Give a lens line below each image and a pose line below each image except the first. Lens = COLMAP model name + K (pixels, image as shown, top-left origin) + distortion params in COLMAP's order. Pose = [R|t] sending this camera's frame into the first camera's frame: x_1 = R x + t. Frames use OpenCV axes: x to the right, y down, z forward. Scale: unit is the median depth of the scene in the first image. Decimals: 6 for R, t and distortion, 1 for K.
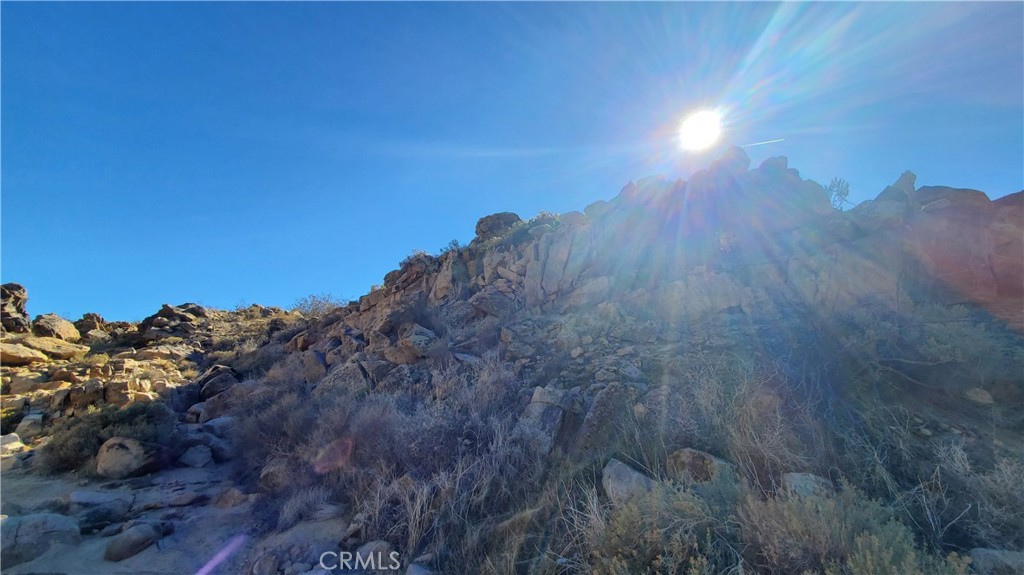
lens RADIAL K [[414.7, 0, 512.0], [0, 414.7, 287.5], [0, 0, 1]] dist [-0.000017, -0.000404]
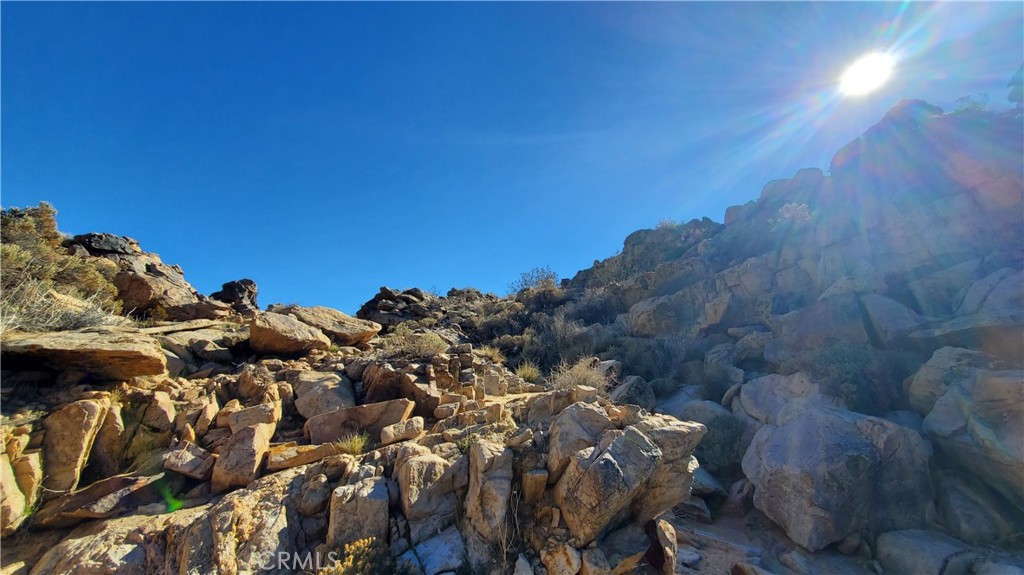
lens RADIAL K [[410.3, 0, 515.2], [0, 410.3, 286.9], [0, 0, 1]] dist [0.000921, 0.000054]
pose [[0.957039, -0.043835, -0.286628, -0.798637], [0.049220, 0.998720, 0.011608, 0.112481], [0.285752, -0.025217, 0.957972, 0.610650]]
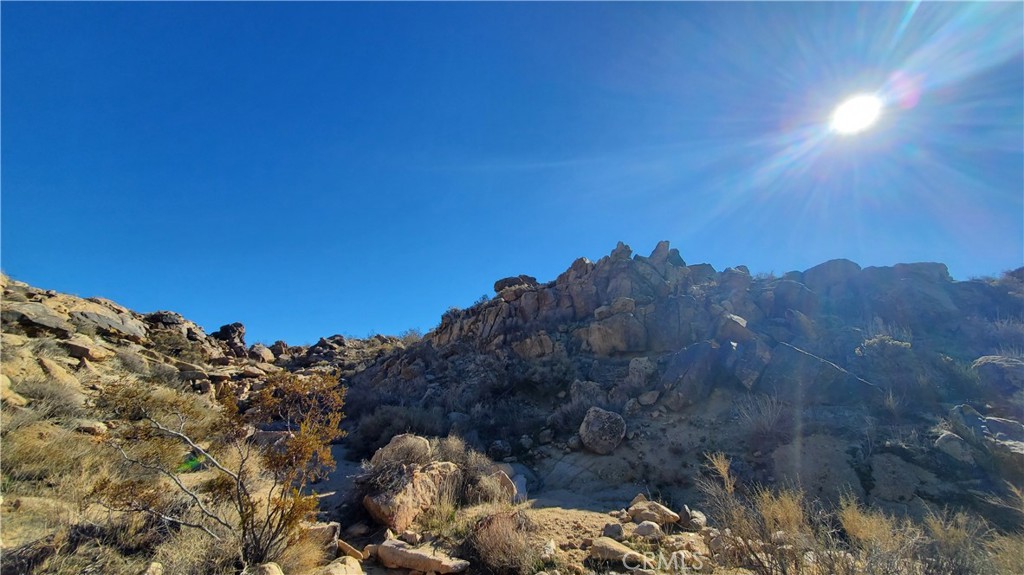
lens RADIAL K [[412.7, 0, 517.2], [0, 412.7, 282.5], [0, 0, 1]] dist [-0.001439, -0.000523]
pose [[0.963810, -0.048239, -0.262188, 0.597579], [0.033728, 0.997654, -0.059571, -0.111440], [0.264446, 0.048572, 0.963176, -0.624455]]
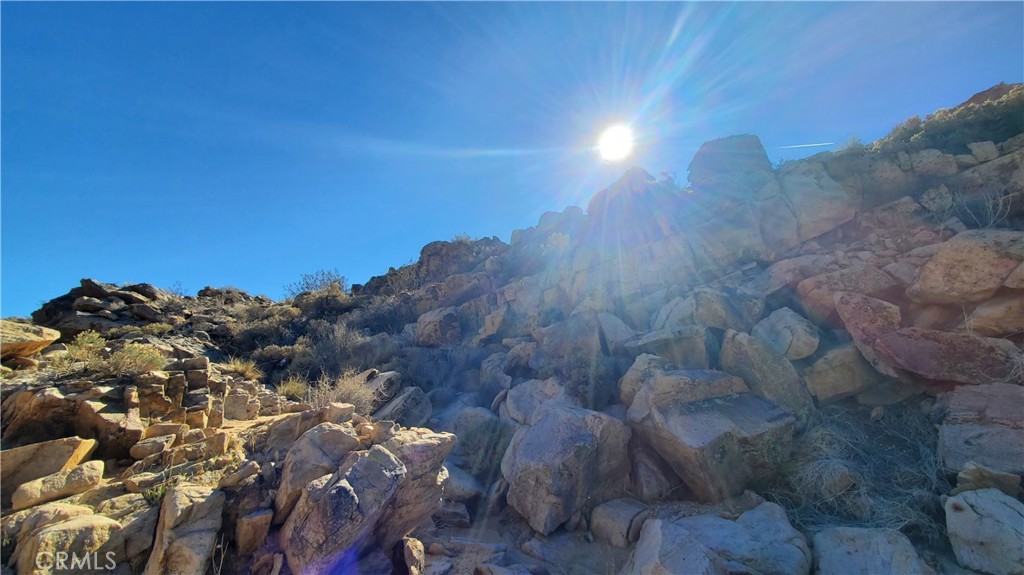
lens RADIAL K [[412.7, 0, 517.2], [0, 412.7, 282.5], [0, 0, 1]] dist [-0.001439, -0.000523]
pose [[0.980433, 0.016965, 0.196123, -0.780911], [-0.014808, 0.999813, -0.012457, 0.112795], [-0.196297, 0.009309, 0.980500, 0.619205]]
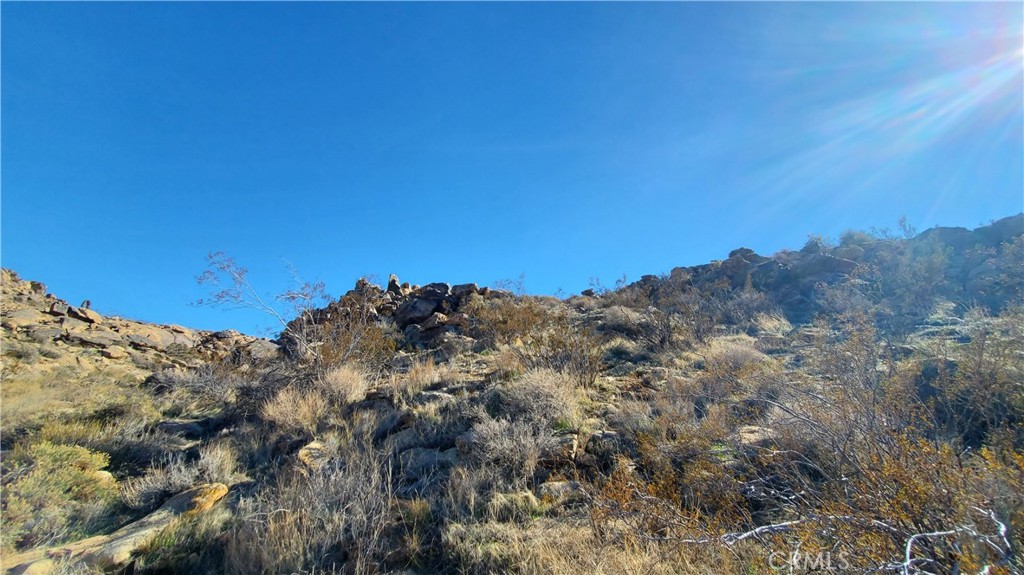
lens RADIAL K [[410.3, 0, 515.2], [0, 410.3, 286.9], [0, 0, 1]] dist [0.000921, 0.000054]
pose [[0.846566, -0.107442, -0.521327, 2.765714], [0.082605, 0.994069, -0.070732, -0.045585], [0.525835, 0.016815, 0.850421, -0.651686]]
